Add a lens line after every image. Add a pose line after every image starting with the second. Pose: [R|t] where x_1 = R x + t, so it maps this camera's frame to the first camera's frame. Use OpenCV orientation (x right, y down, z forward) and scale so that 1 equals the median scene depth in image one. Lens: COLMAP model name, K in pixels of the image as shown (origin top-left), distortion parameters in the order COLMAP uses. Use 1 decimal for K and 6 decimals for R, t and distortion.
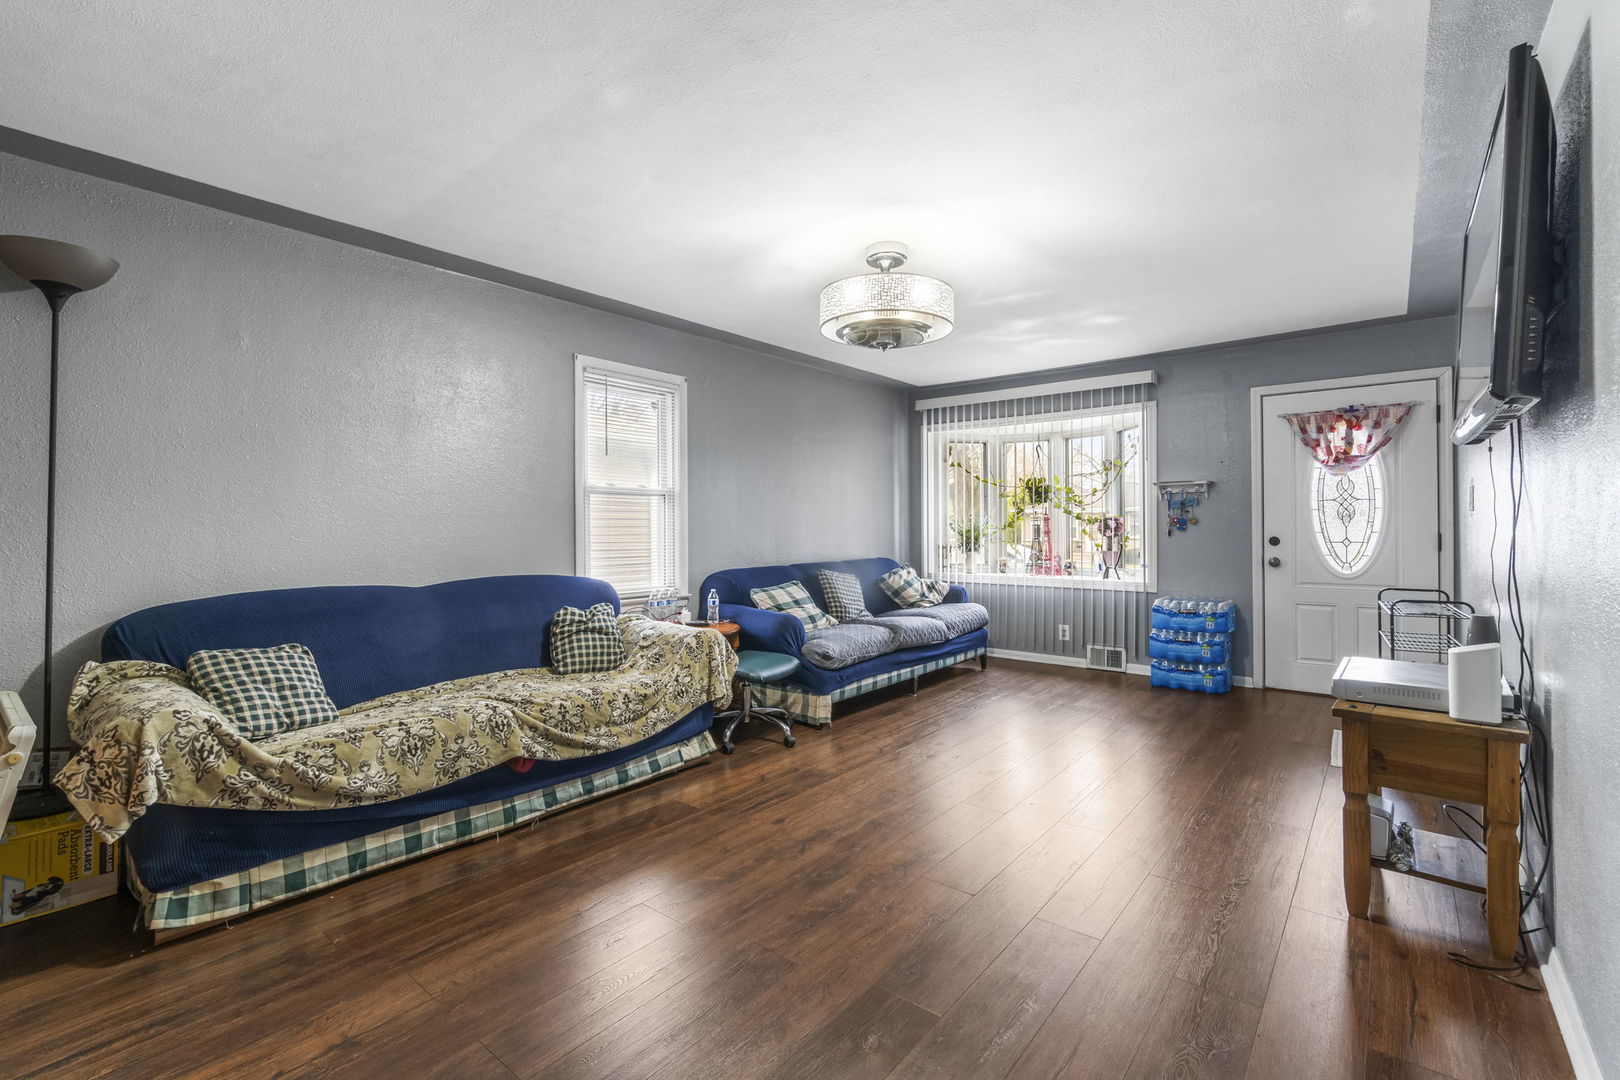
lens RADIAL K [[709.5, 0, 810.0], [0, 709.5, 540.0], [0, 0, 1]] dist [-0.000205, -0.000105]
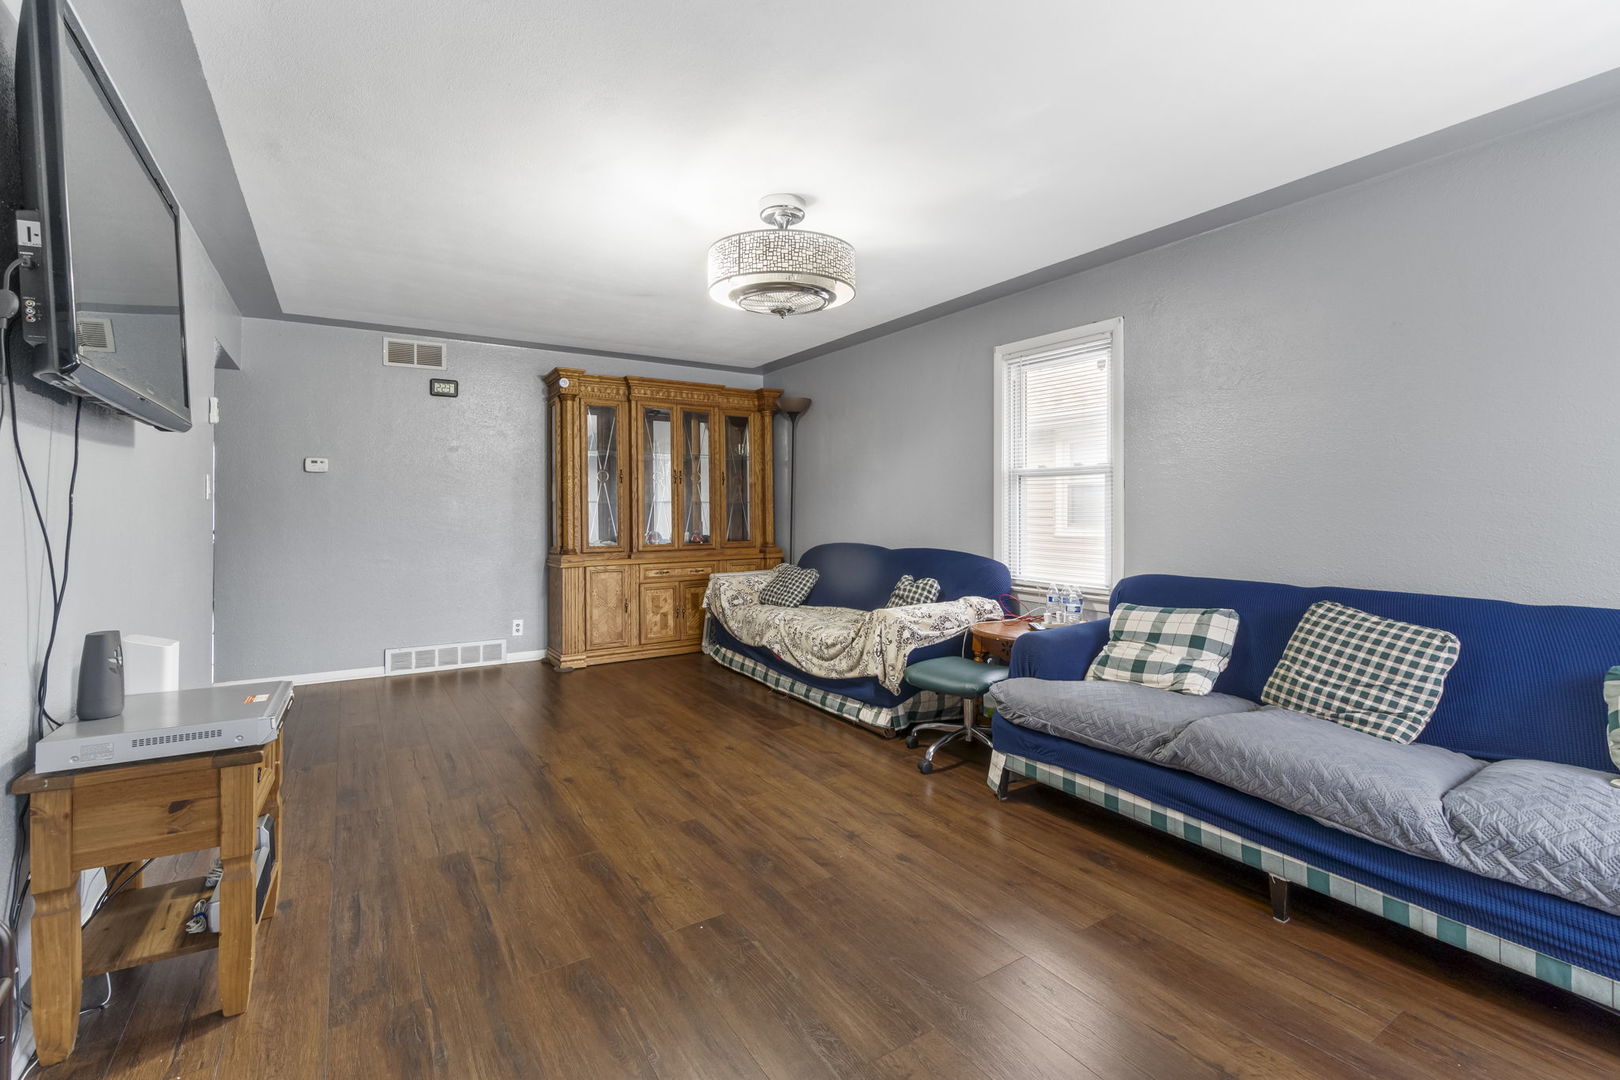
lens RADIAL K [[738.6, 0, 809.0], [0, 738.6, 508.6], [0, 0, 1]] dist [0.000139, -0.000058]
pose [[-0.326750, -0.001769, -0.945109, 0.995326], [-0.021926, 0.999743, 0.005709, -0.025921], [0.944856, 0.022588, -0.326705, 1.363111]]
